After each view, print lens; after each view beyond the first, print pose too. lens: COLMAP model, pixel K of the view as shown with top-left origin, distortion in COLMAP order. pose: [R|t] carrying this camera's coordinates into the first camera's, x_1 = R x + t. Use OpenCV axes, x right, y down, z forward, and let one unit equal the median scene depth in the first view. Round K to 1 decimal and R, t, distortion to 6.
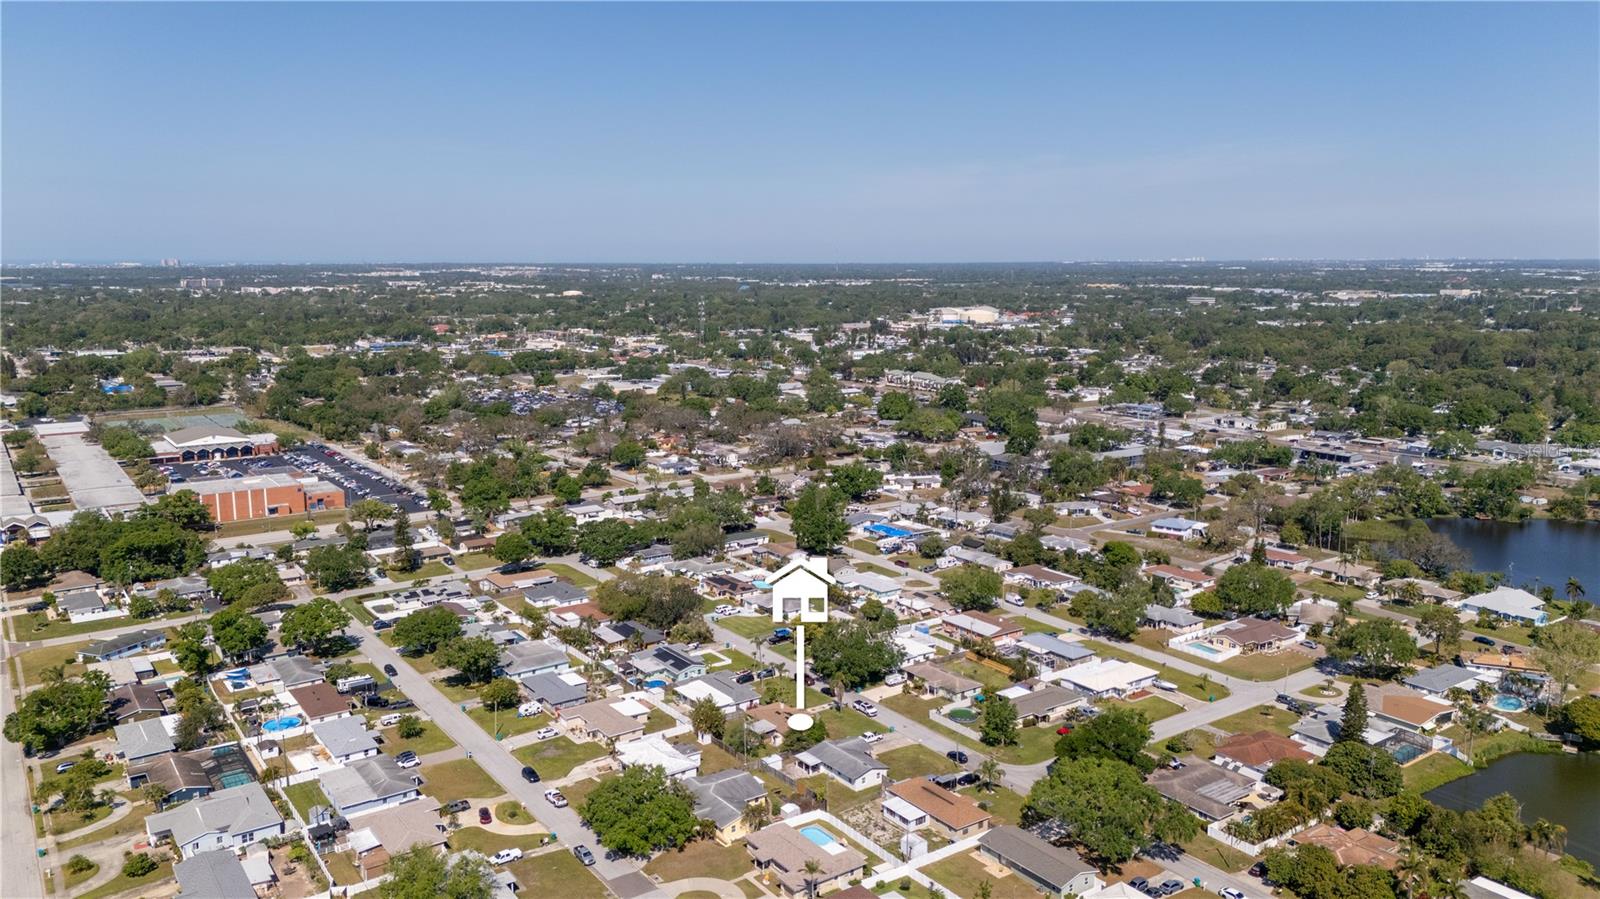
lens RADIAL K [[1189.3, 0, 800.0], [0, 1189.3, 449.5], [0, 0, 1]] dist [0.011442, 0.002649]
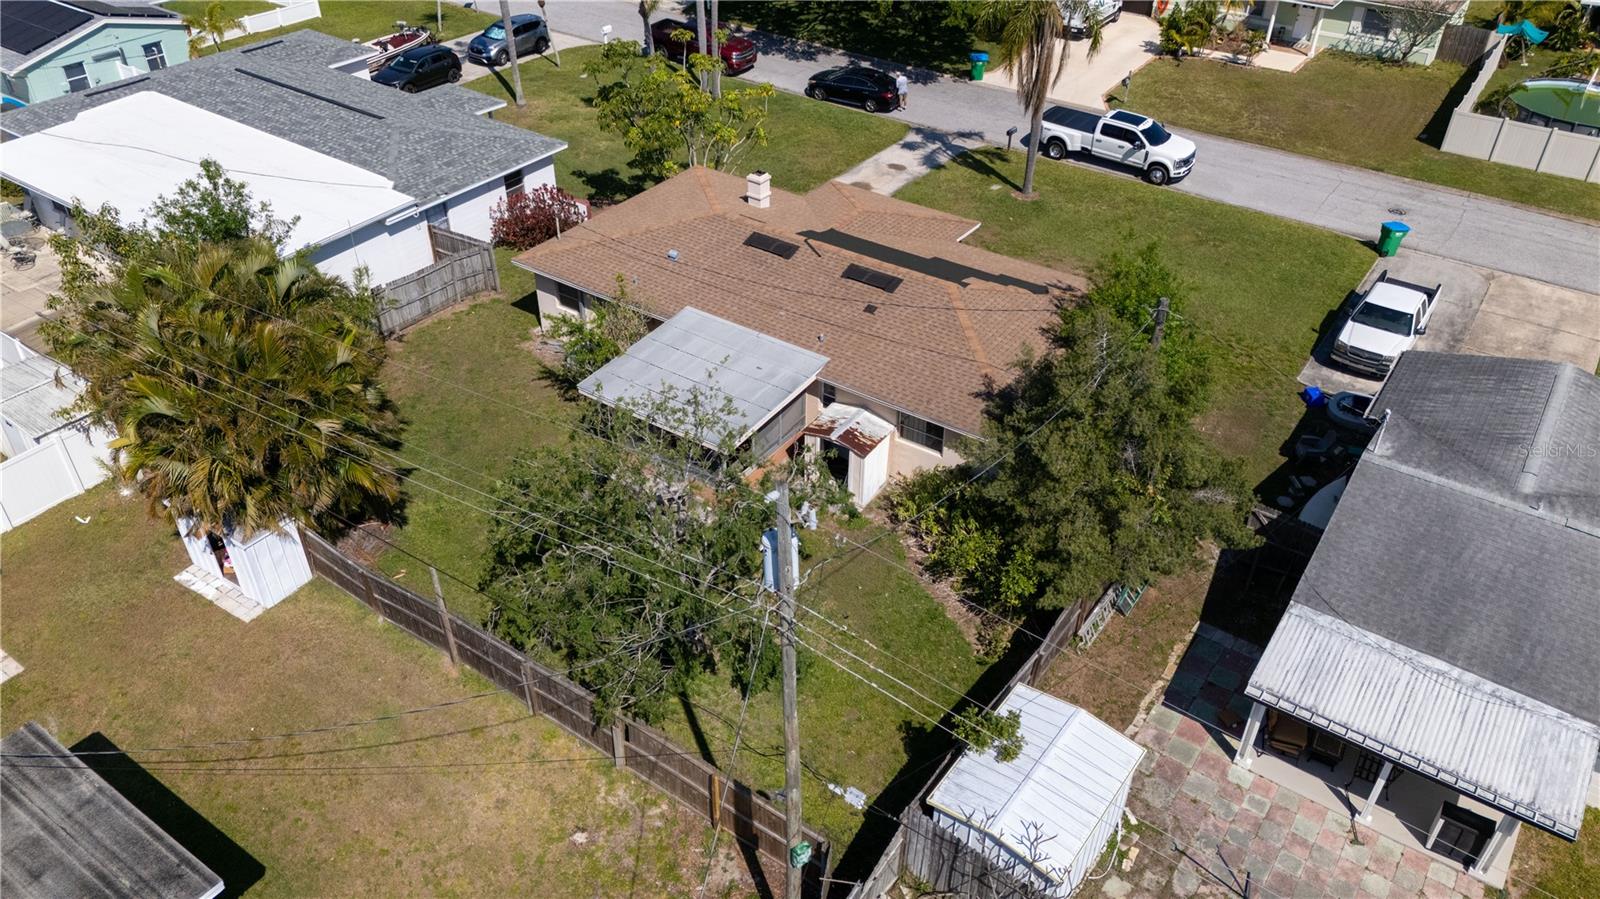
lens RADIAL K [[1189.3, 0, 800.0], [0, 1189.3, 449.5], [0, 0, 1]] dist [0.011442, 0.002649]
pose [[0.943305, -0.189017, 0.272851, -0.055737], [0.047151, 0.889993, 0.453530, 0.173805], [-0.328560, -0.414952, 0.848447, 0.842029]]
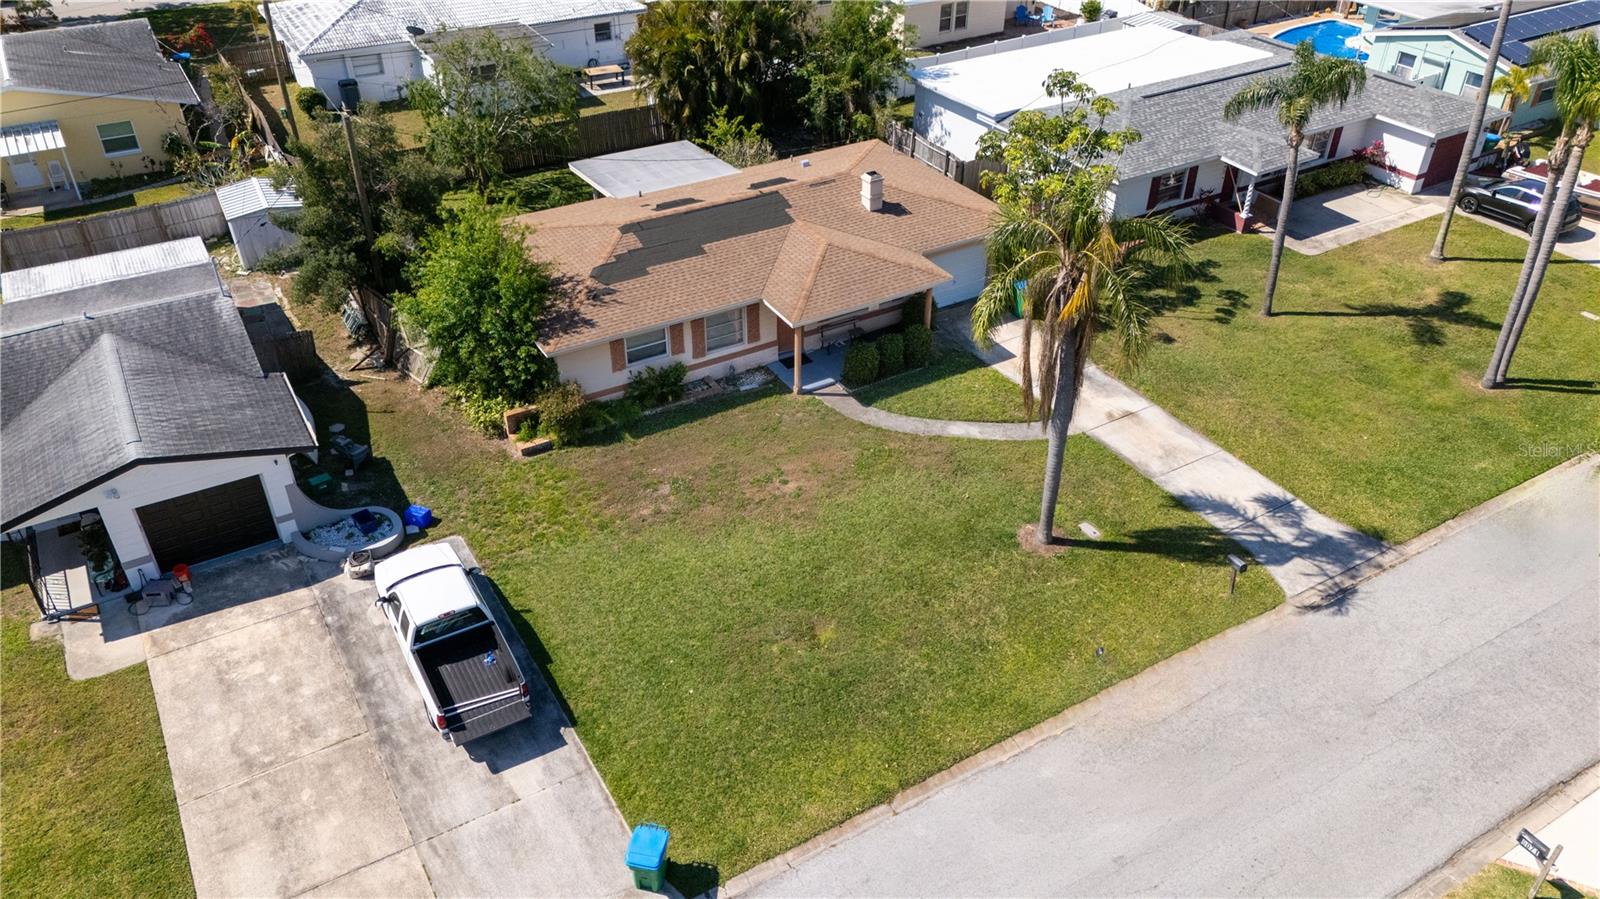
lens RADIAL K [[1189.3, 0, 800.0], [0, 1189.3, 449.5], [0, 0, 1]] dist [0.011442, 0.002649]
pose [[-0.084530, 0.564976, -0.820766, 0.126202], [-0.171269, 0.803217, 0.570535, 0.153562], [0.981591, 0.188799, 0.028867, 0.971849]]
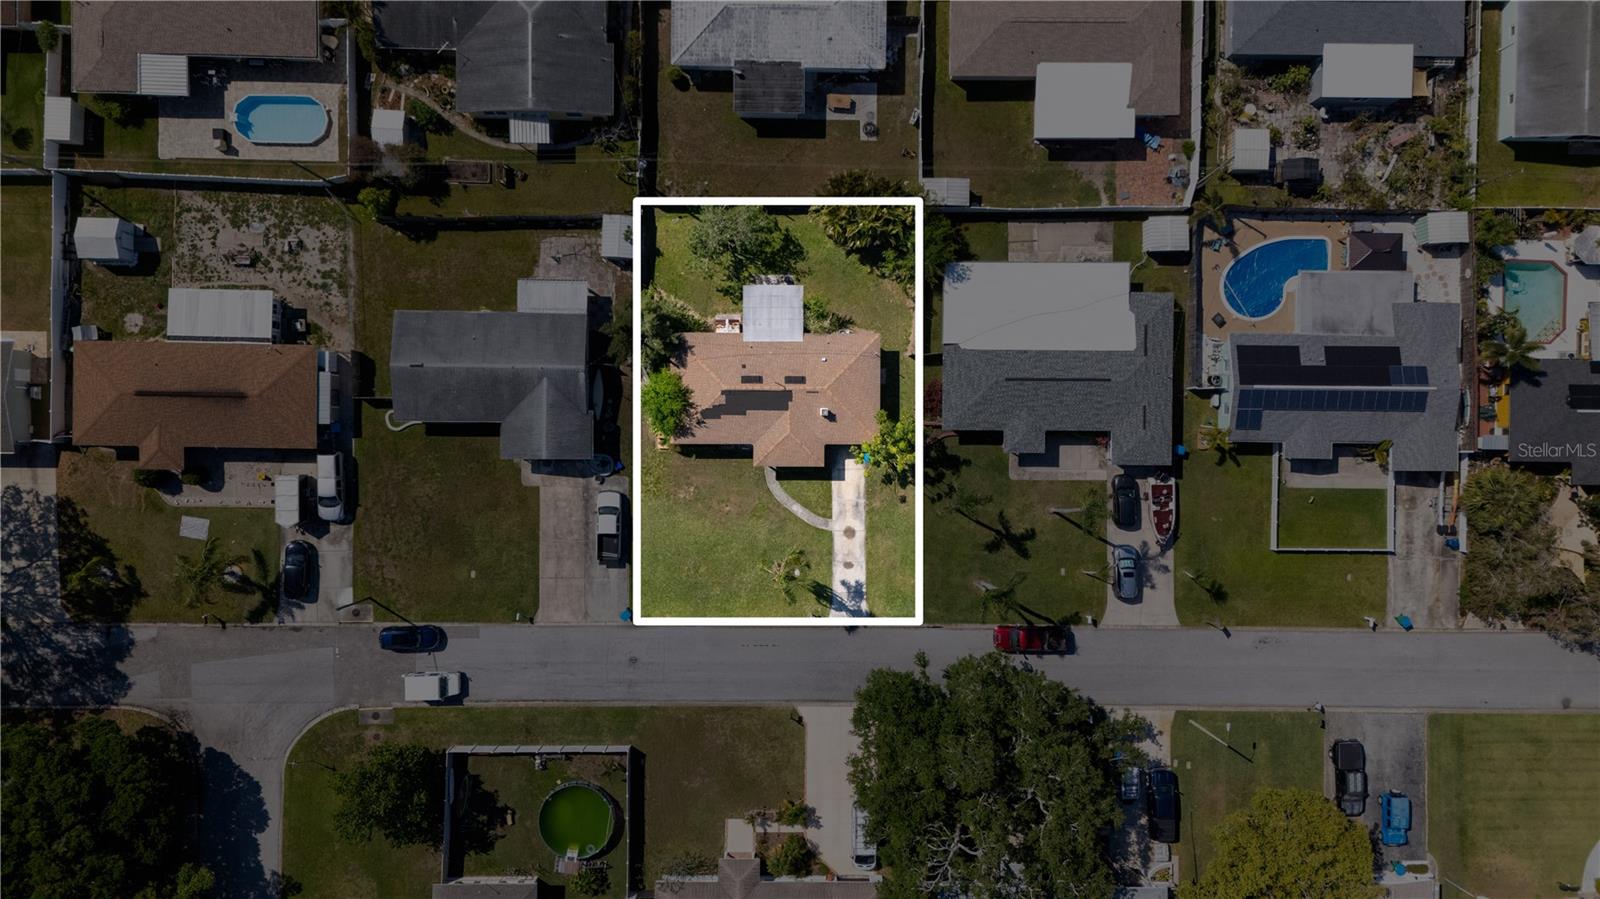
lens RADIAL K [[1189.3, 0, 800.0], [0, 1189.3, 449.5], [0, 0, 1]] dist [0.011442, 0.002649]
pose [[-0.593422, 0.804880, 0.004289, -0.003405], [-0.169139, -0.129909, 0.976993, -0.148967], [0.786919, 0.579044, 0.213227, 0.900869]]
